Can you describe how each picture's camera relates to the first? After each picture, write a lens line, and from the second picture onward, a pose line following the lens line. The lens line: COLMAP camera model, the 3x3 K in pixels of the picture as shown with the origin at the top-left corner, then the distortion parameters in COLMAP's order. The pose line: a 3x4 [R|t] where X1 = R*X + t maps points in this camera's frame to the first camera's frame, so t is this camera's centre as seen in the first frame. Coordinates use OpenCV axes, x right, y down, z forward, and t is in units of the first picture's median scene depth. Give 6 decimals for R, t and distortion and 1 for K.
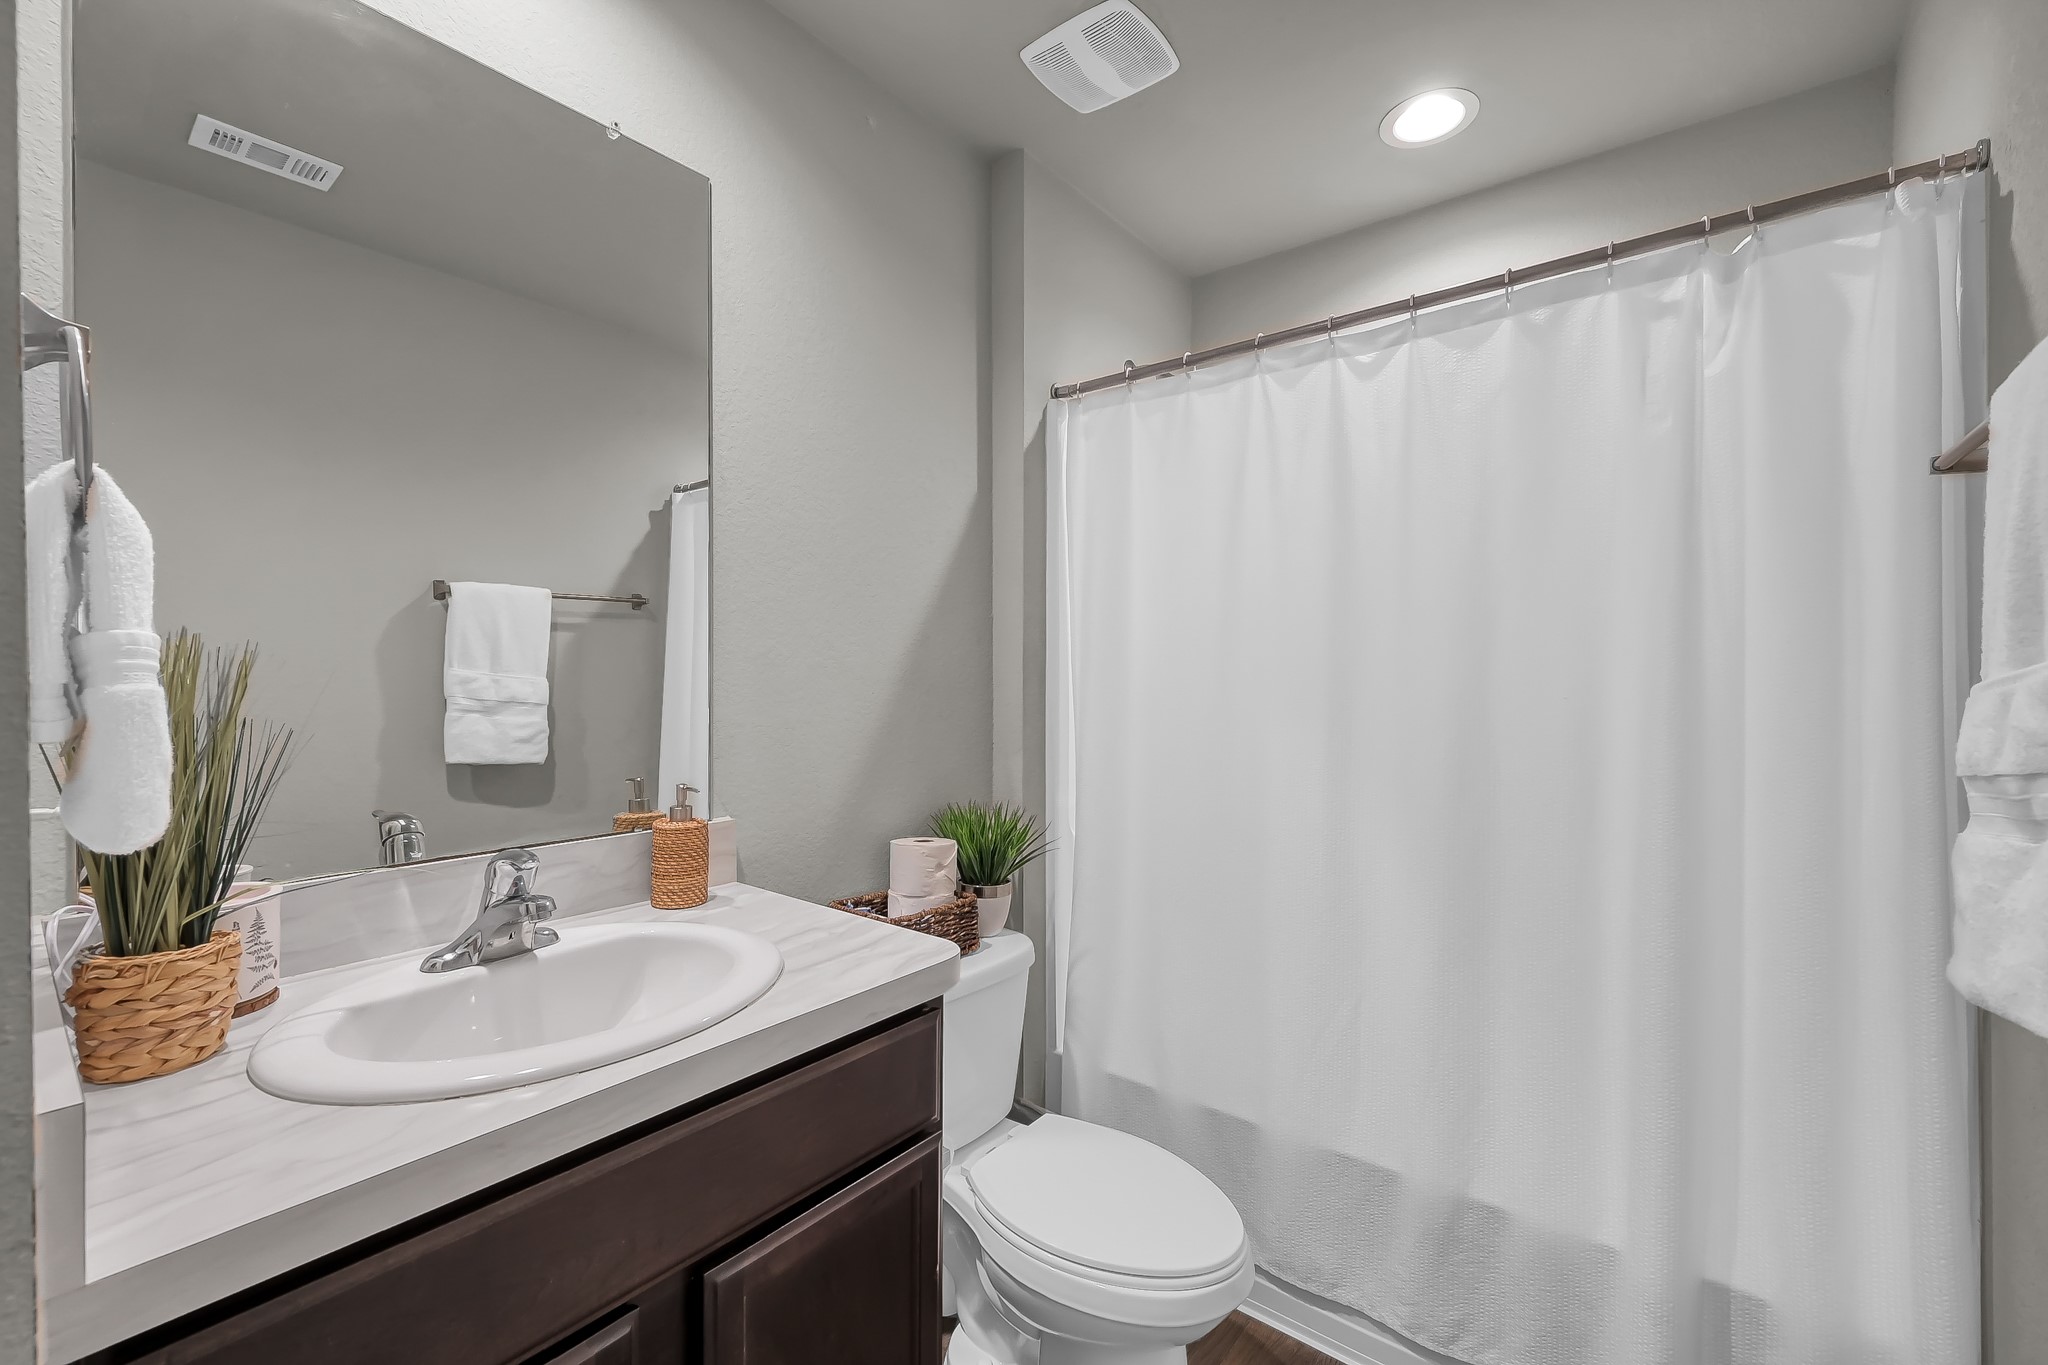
lens RADIAL K [[852.9, 0, 1013.1], [0, 852.9, 682.4], [0, 0, 1]] dist [0.001582, -0.001040]
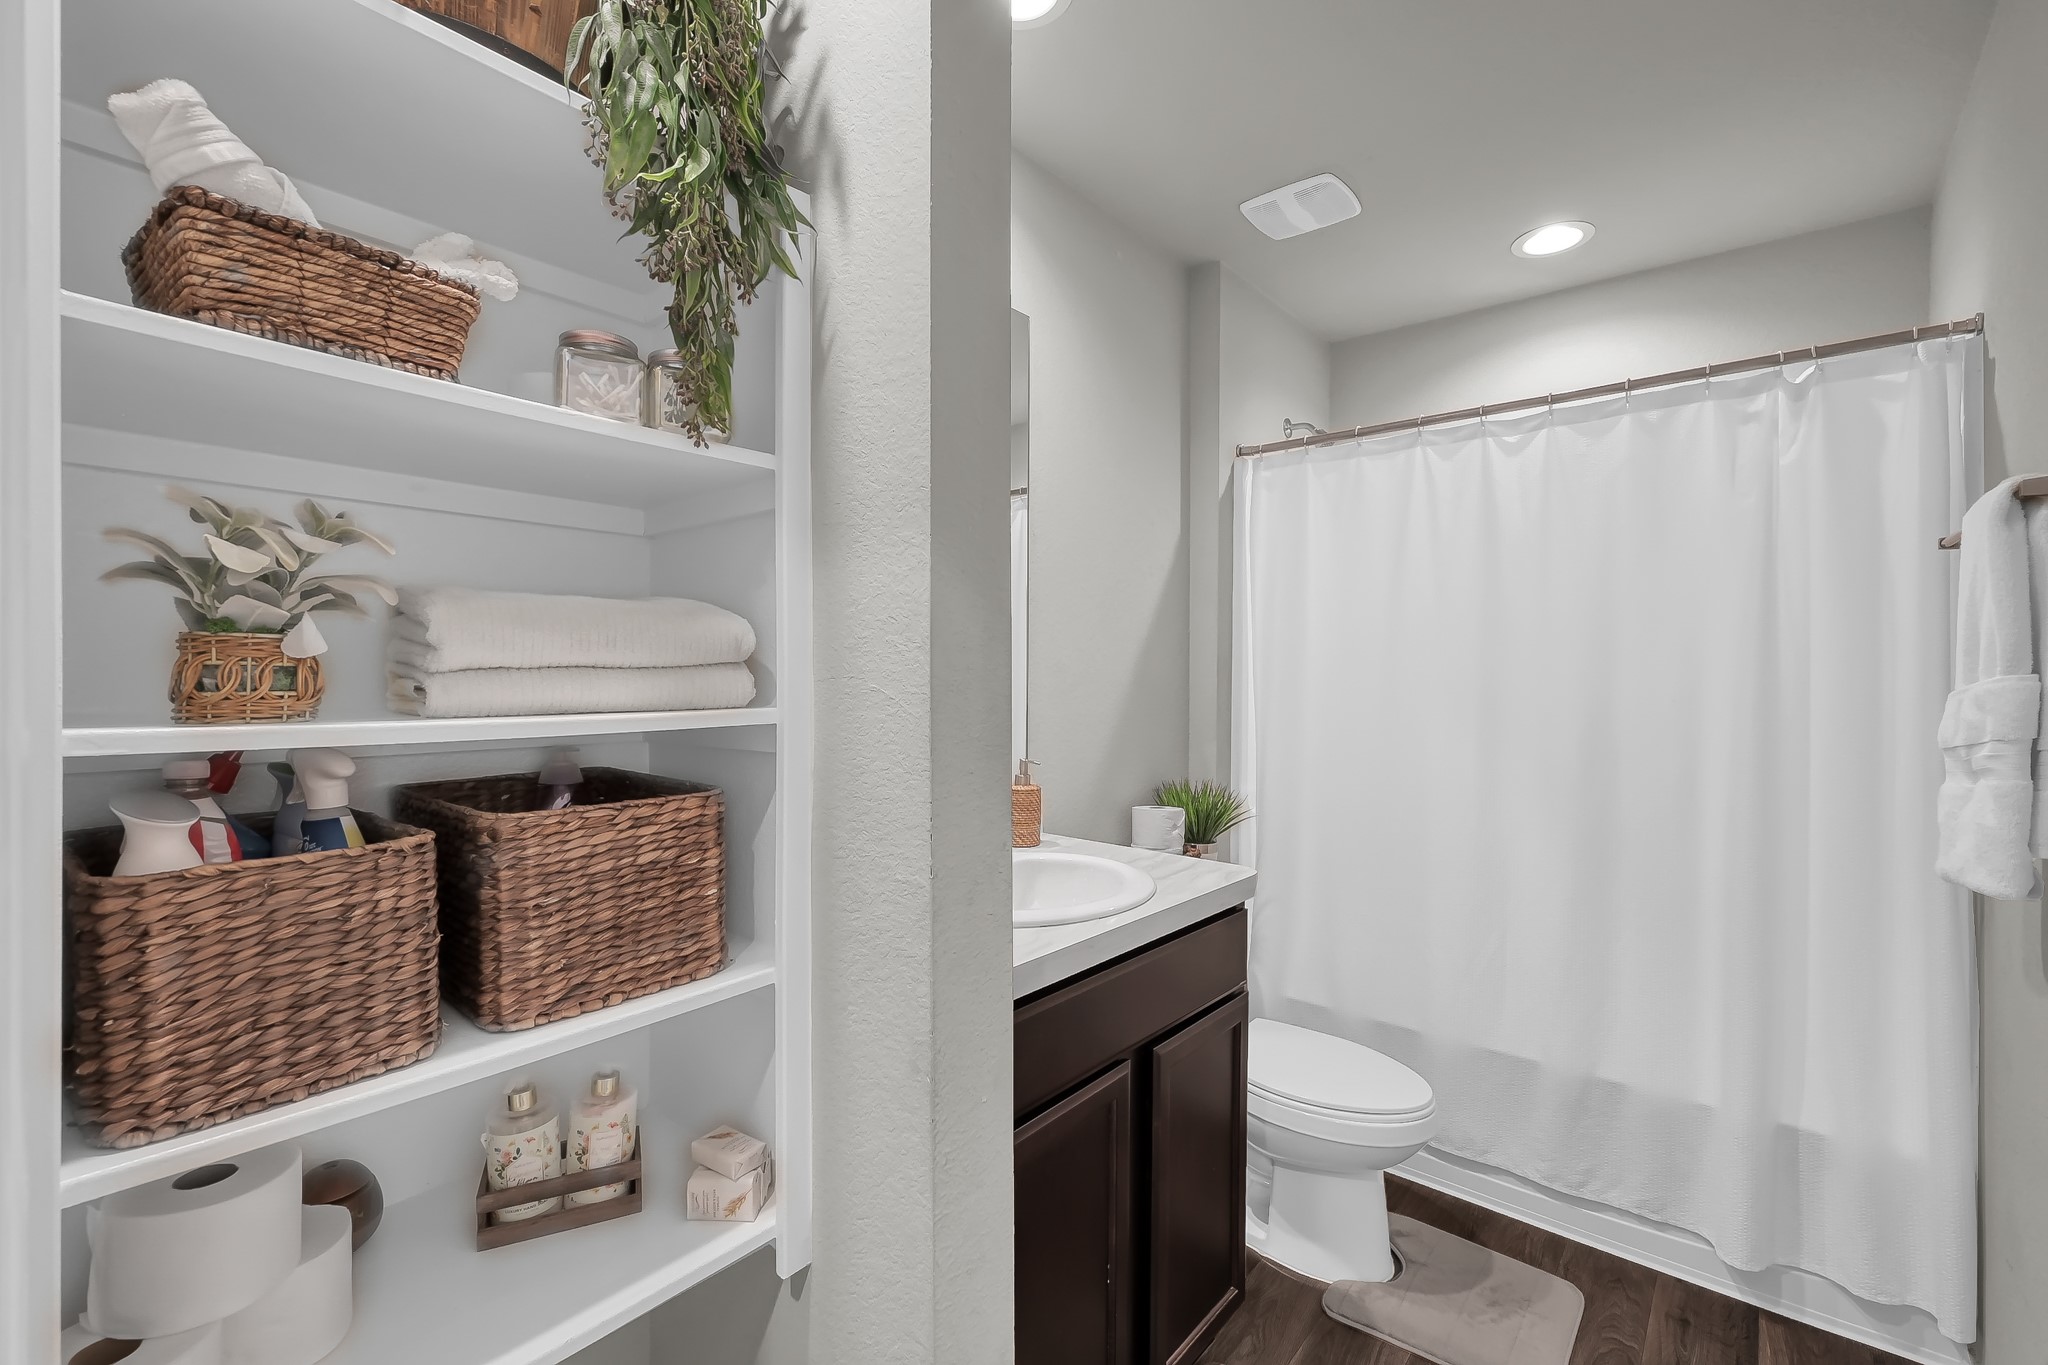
lens RADIAL K [[852.9, 0, 1033.9], [0, 852.9, 678.6], [0, 0, 1]] dist [0.001582, -0.001040]
pose [[0.999395, 0.003247, -0.034625, -0.282510], [-0.003350, 0.999990, -0.002933, -0.007462], [0.034615, 0.003047, 0.999396, -0.342999]]
